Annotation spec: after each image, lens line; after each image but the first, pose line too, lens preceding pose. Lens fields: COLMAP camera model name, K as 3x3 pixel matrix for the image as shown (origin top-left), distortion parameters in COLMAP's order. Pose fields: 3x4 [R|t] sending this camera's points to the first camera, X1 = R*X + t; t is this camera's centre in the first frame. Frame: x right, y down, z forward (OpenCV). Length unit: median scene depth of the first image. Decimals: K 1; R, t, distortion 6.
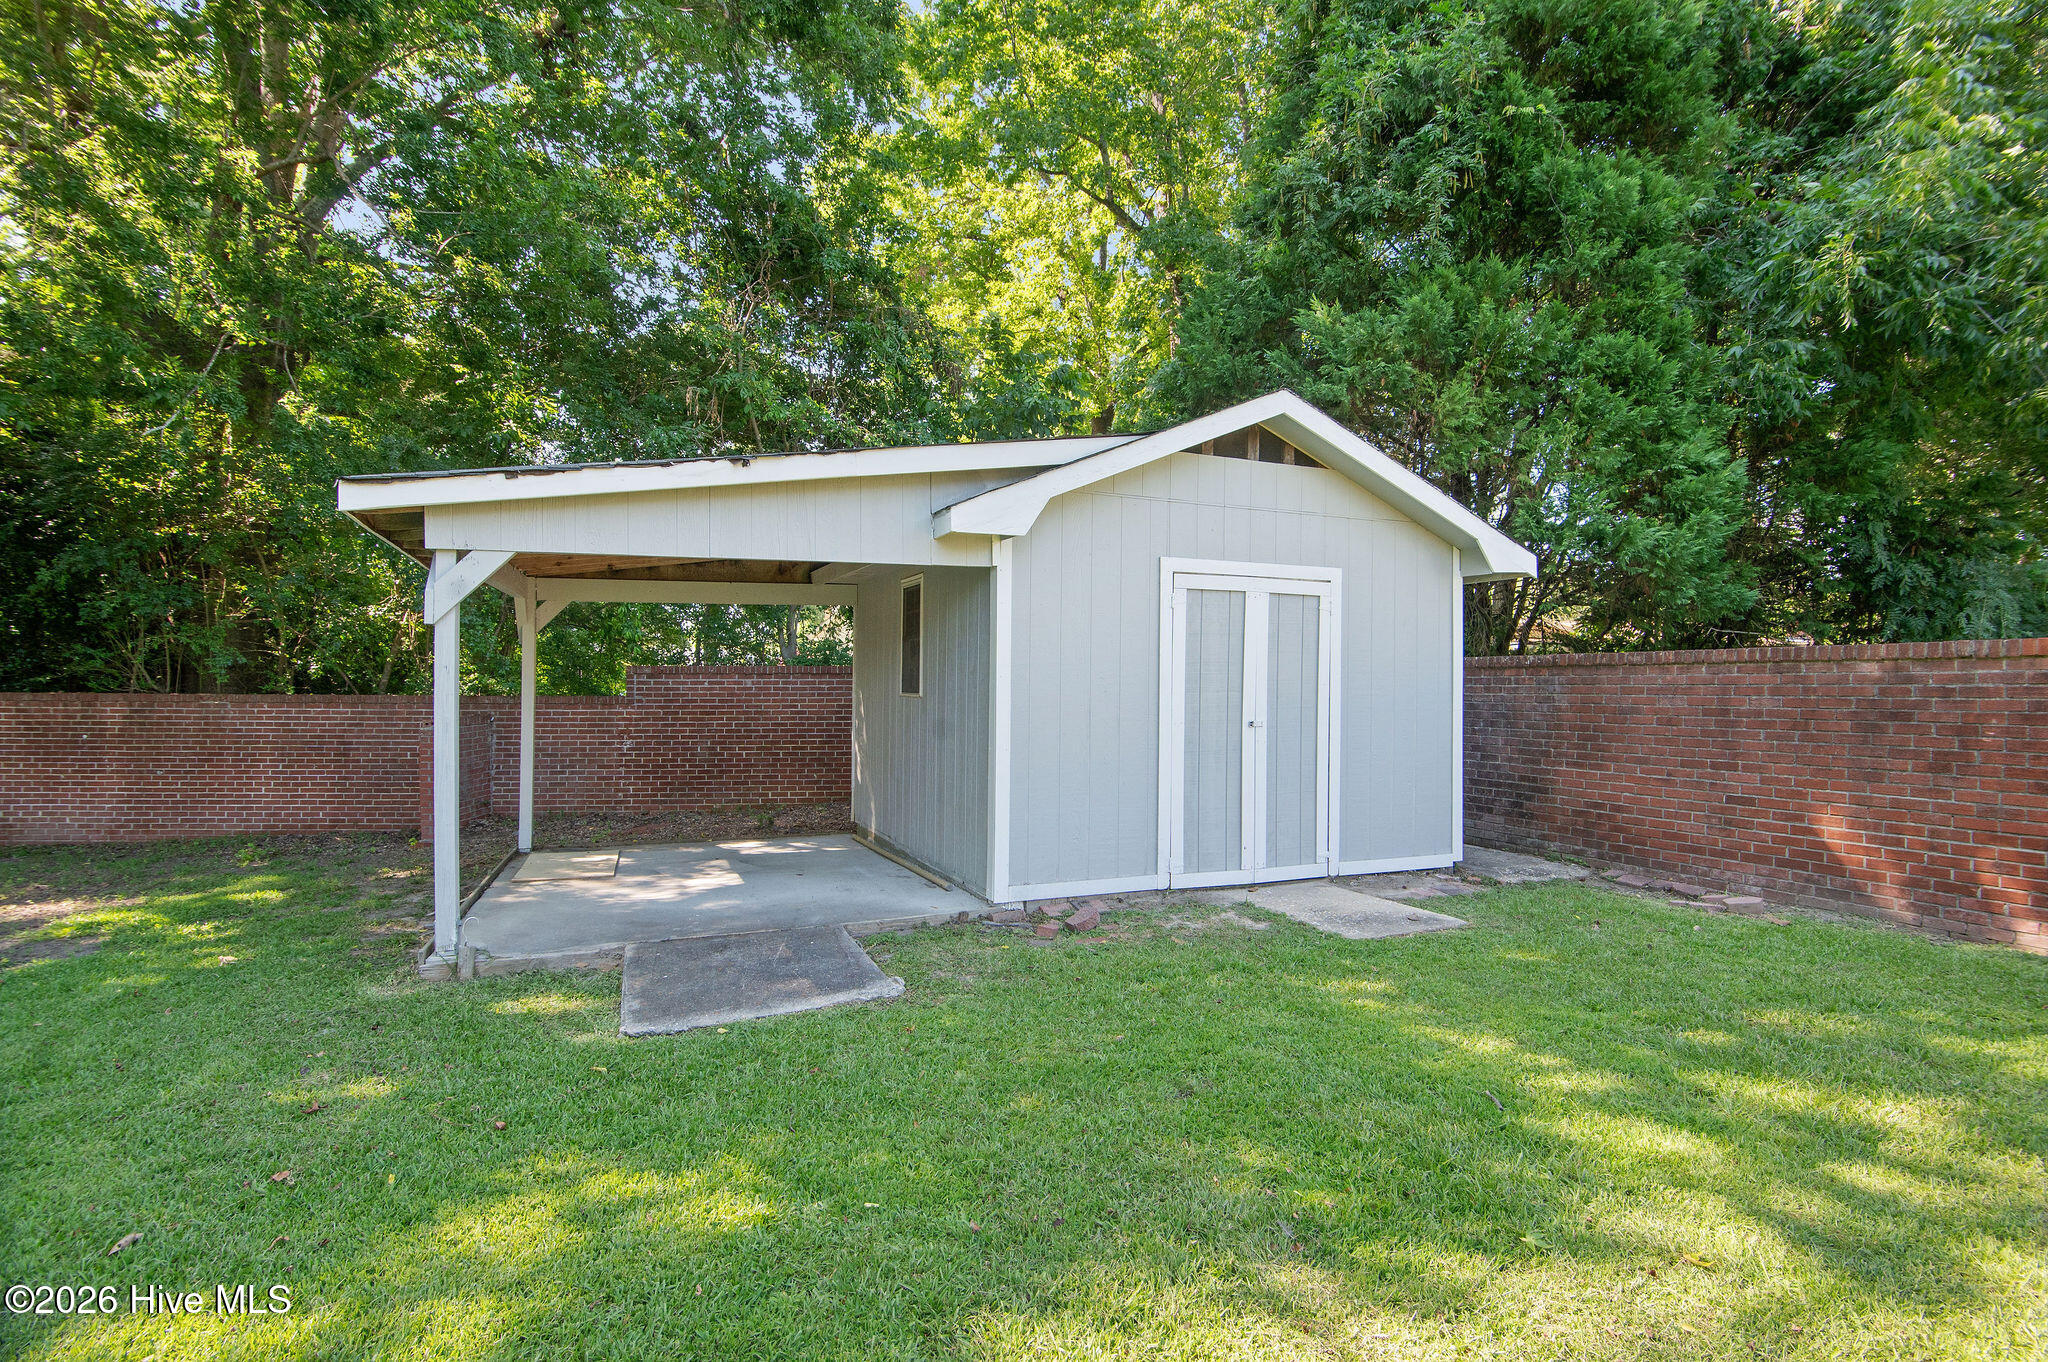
lens RADIAL K [[1015.6, 0, 1024.0], [0, 1015.6, 681.0], [0, 0, 1]] dist [-0.033680, 0.000031]
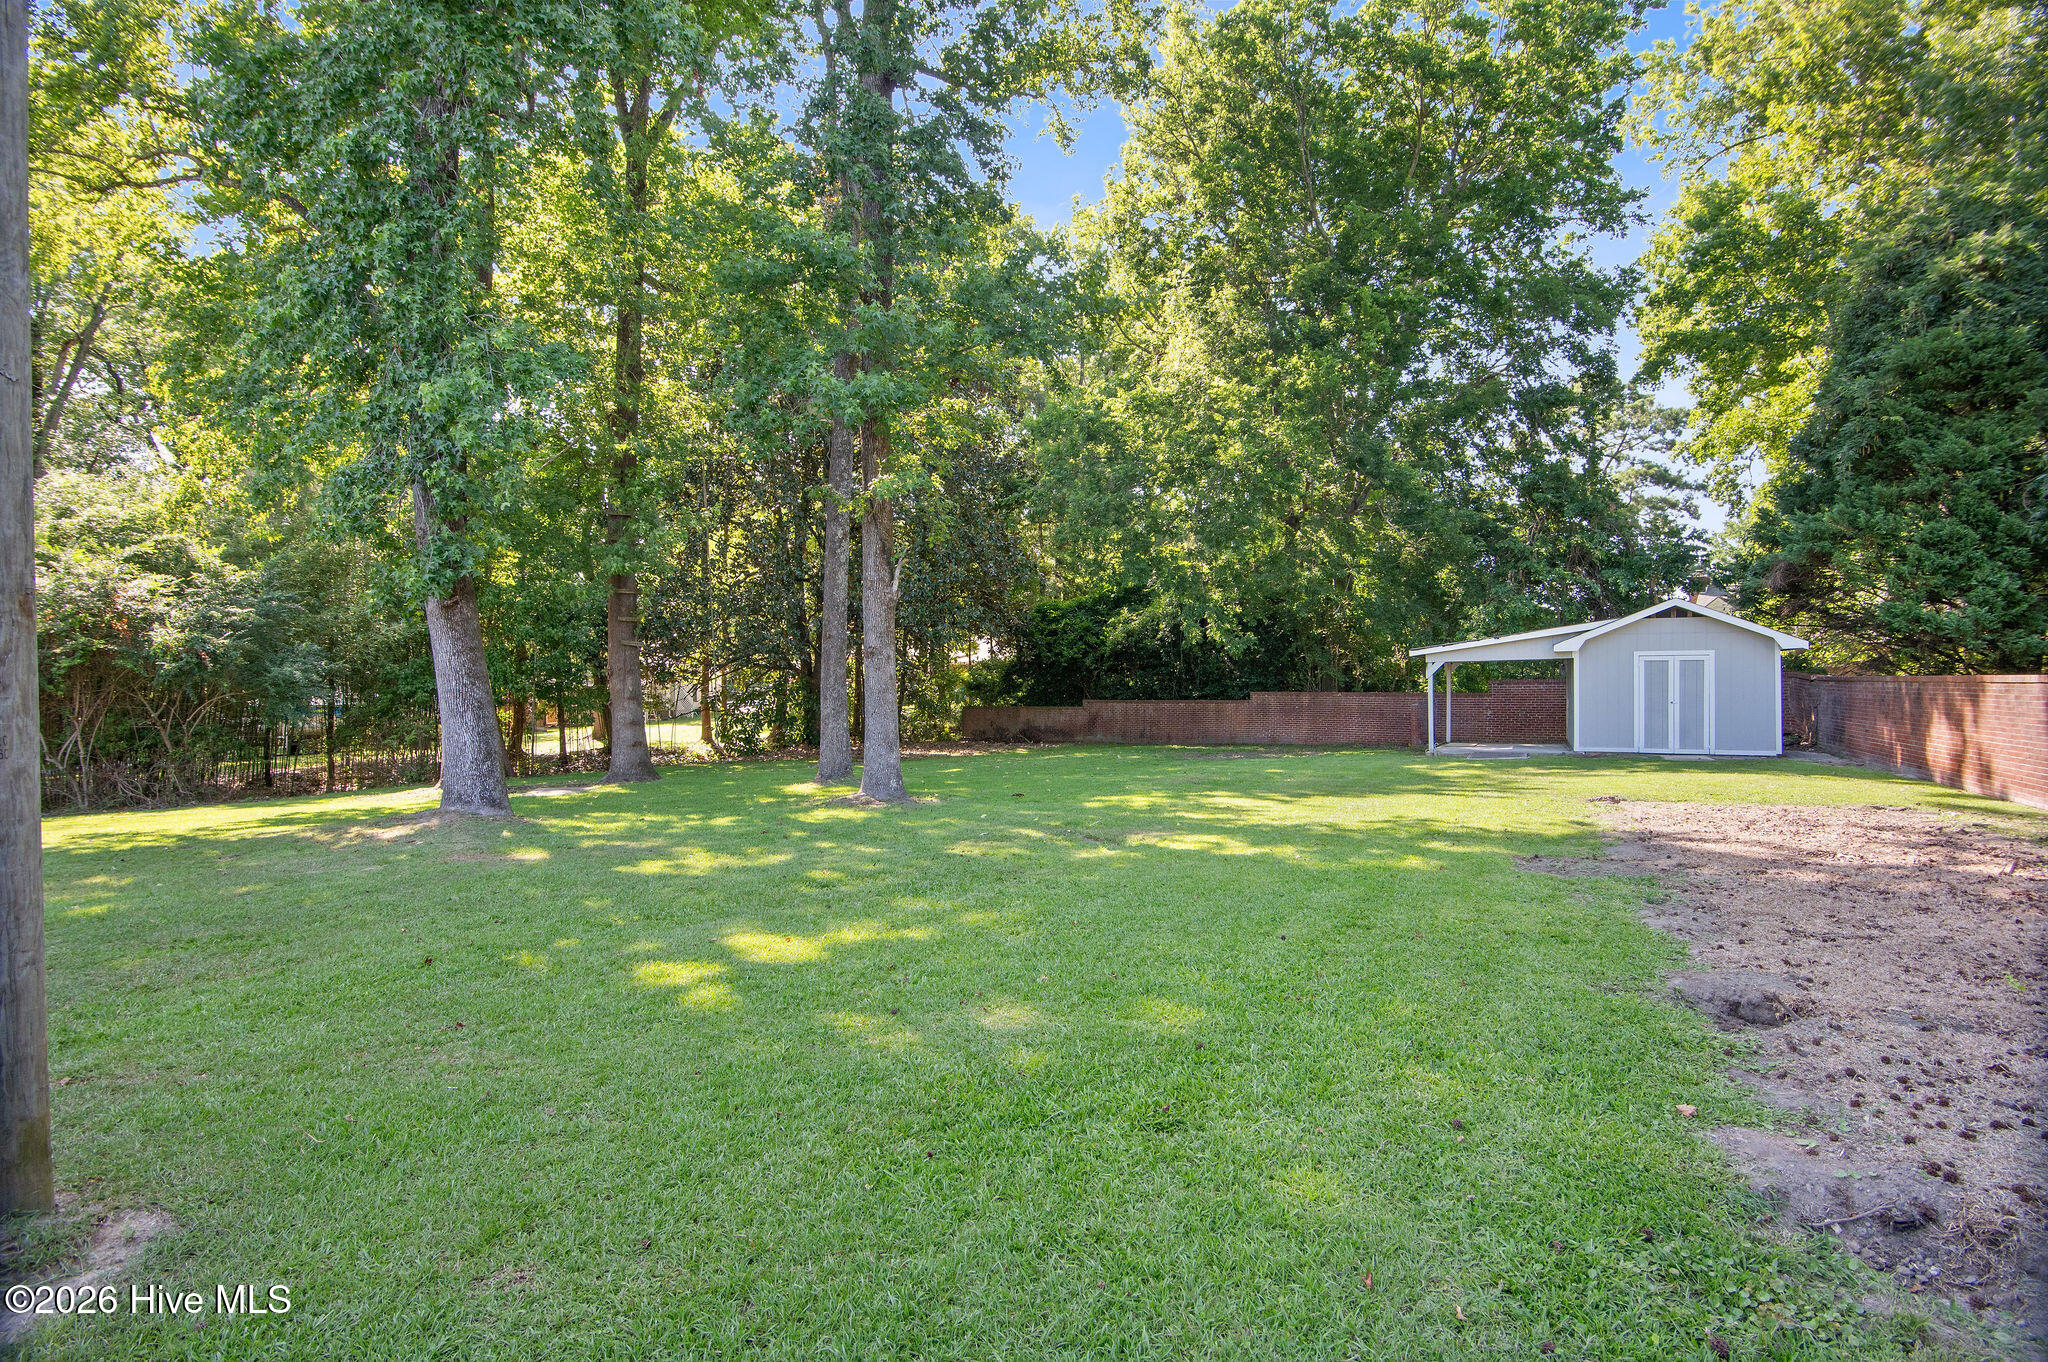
lens RADIAL K [[1015.6, 0, 1024.0], [0, 1015.6, 681.0], [0, 0, 1]] dist [-0.033680, 0.000031]
pose [[0.650998, -0.006030, -0.759055, 1.455258], [0.011538, 0.999932, 0.001952, -0.064958], [0.758992, -0.010029, 0.651023, -2.888580]]
